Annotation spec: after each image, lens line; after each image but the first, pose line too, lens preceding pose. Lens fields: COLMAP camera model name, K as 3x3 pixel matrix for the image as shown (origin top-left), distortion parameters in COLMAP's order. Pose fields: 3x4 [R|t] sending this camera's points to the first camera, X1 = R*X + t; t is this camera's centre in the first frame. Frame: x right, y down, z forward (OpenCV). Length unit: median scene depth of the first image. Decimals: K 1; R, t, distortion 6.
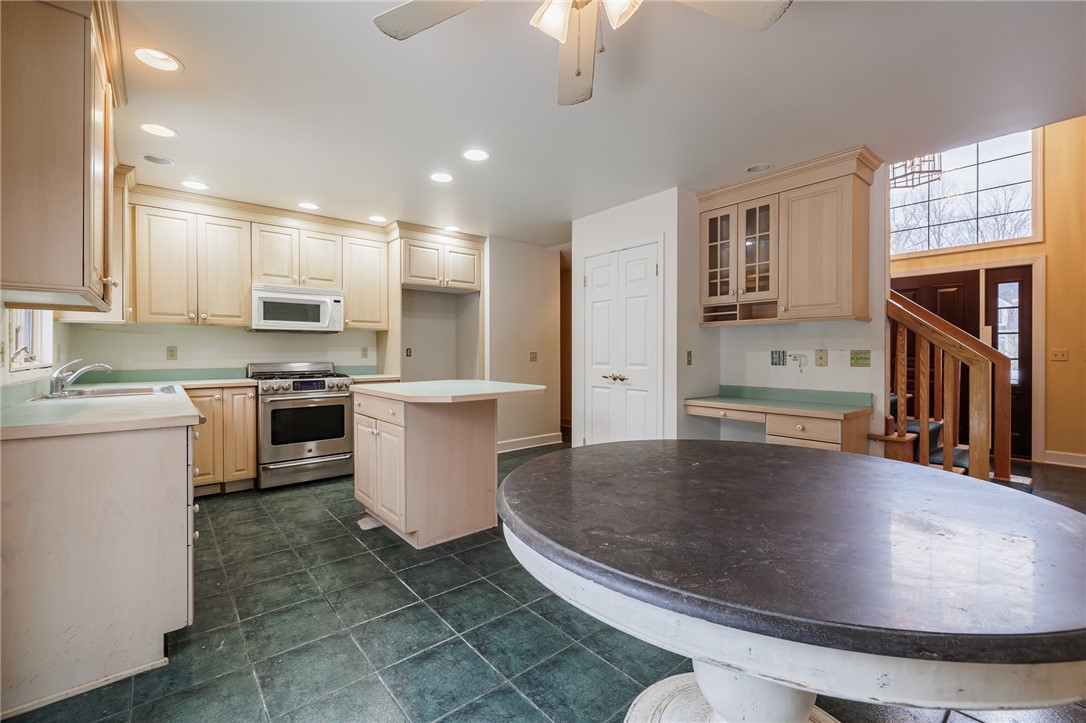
lens RADIAL K [[457.2, 0, 541.5], [0, 457.2, 355.2], [0, 0, 1]] dist [0.002417, -0.000151]
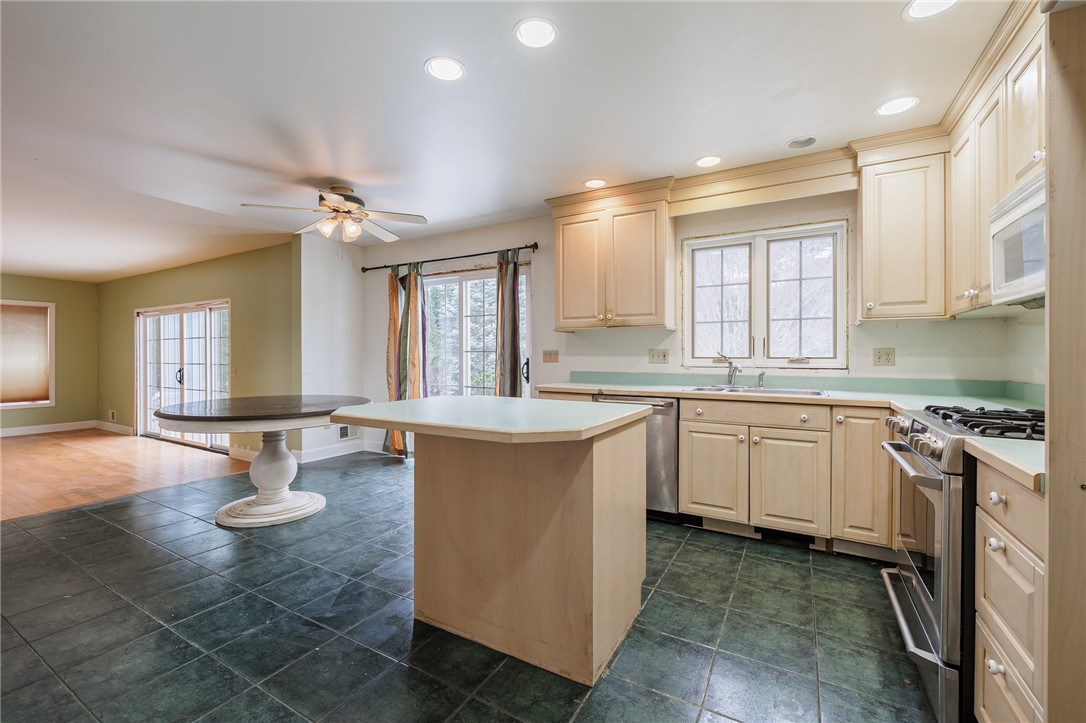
lens RADIAL K [[457.2, 0, 536.7], [0, 457.2, 354.5], [0, 0, 1]] dist [0.002417, -0.000151]
pose [[-0.941567, 0.001505, -0.336821, -0.033850], [-0.000543, 0.999982, 0.005989, -0.010913], [0.336824, 0.005822, -0.941550, 1.374451]]
